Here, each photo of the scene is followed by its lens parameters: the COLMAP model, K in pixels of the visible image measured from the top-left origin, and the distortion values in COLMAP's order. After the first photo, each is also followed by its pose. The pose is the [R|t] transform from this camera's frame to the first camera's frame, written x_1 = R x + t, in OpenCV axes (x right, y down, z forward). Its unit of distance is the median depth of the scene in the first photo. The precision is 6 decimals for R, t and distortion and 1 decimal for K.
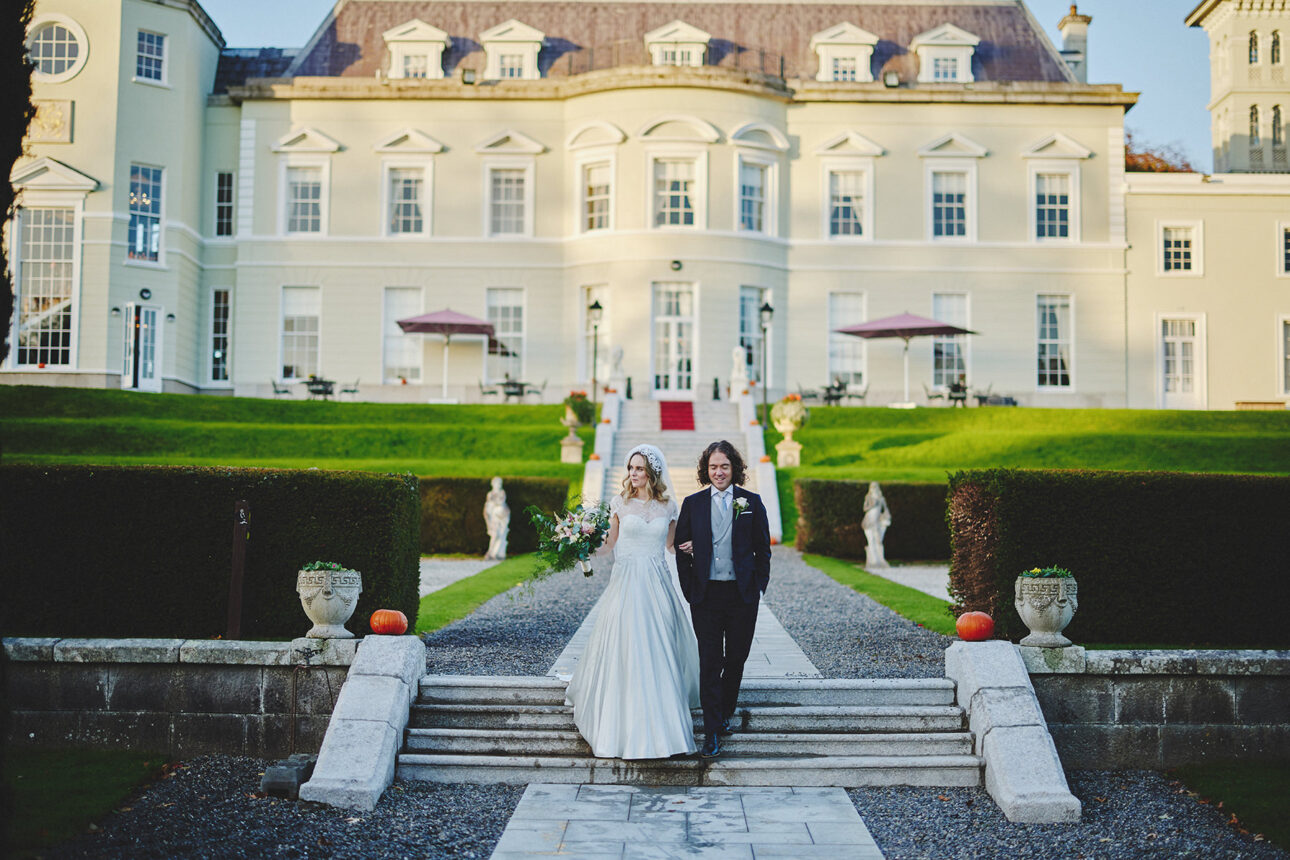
lens RADIAL K [[1786.0, 0, 645.0], [0, 1786.0, 430.0], [0, 0, 1]] dist [-0.151756, 0.018813]
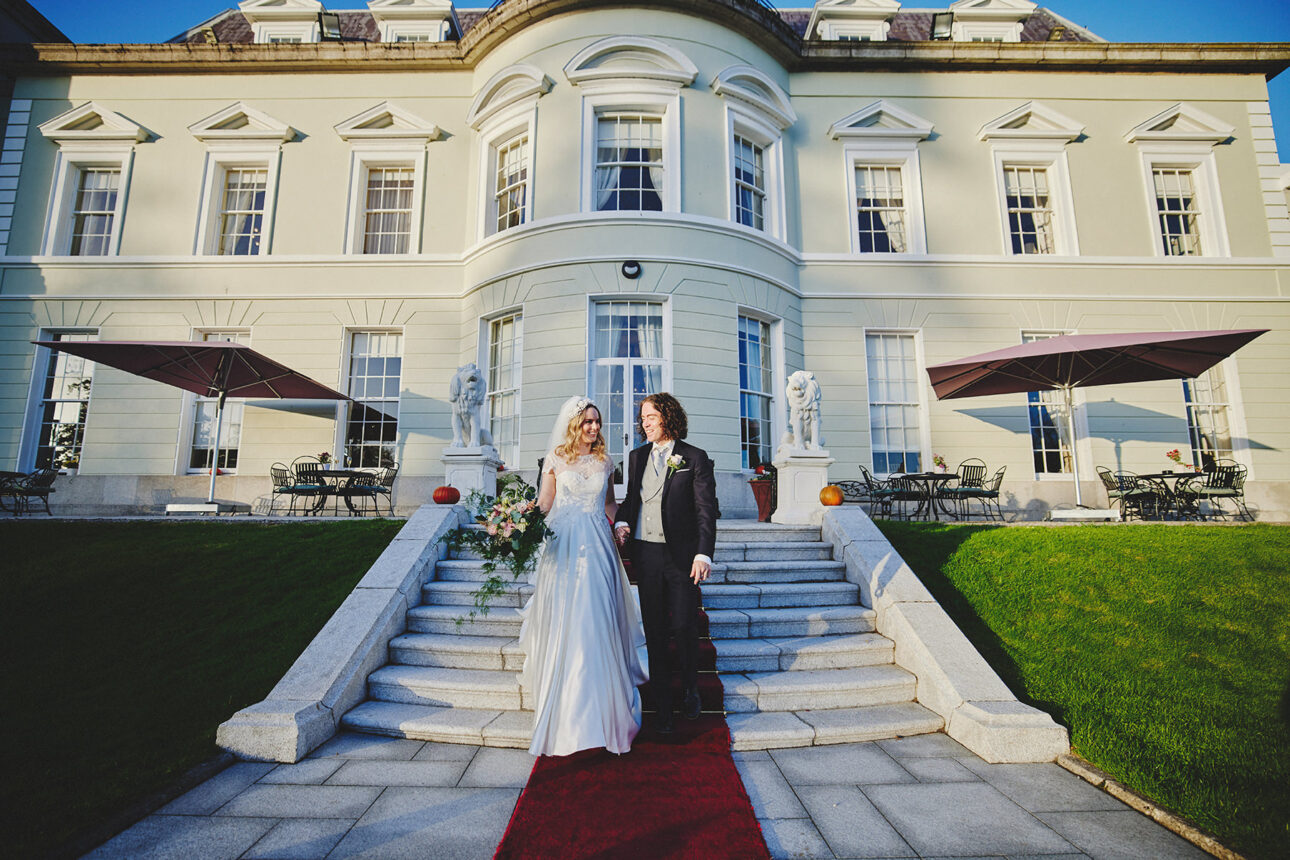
lens RADIAL K [[609.6, 0, 645.0], [0, 609.6, 430.0], [0, 0, 1]] dist [-0.000506, -0.000062]
pose [[0.999957, -0.008732, 0.003092, 0.021040], [0.009006, 0.994552, -0.103856, -0.018986], [-0.002168, 0.103879, 0.994588, 0.812883]]
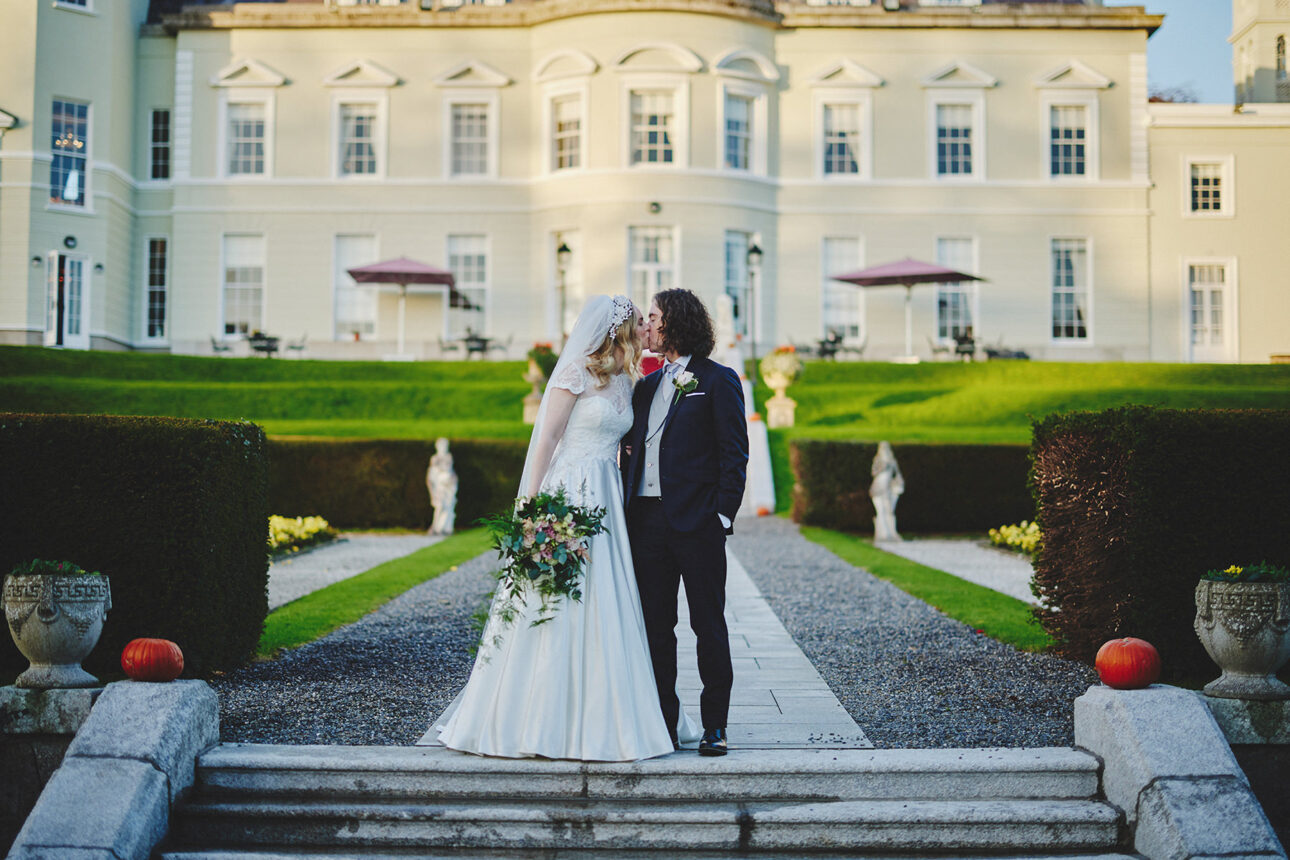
lens RADIAL K [[1786.0, 0, 645.0], [0, 1786.0, 430.0], [0, 0, 1]] dist [-0.151756, 0.018813]
pose [[0.999949, -0.004845, 0.008817, 0.004133], [0.004685, 0.999825, 0.018096, 0.004635], [-0.008903, -0.018053, 0.999797, 0.091831]]
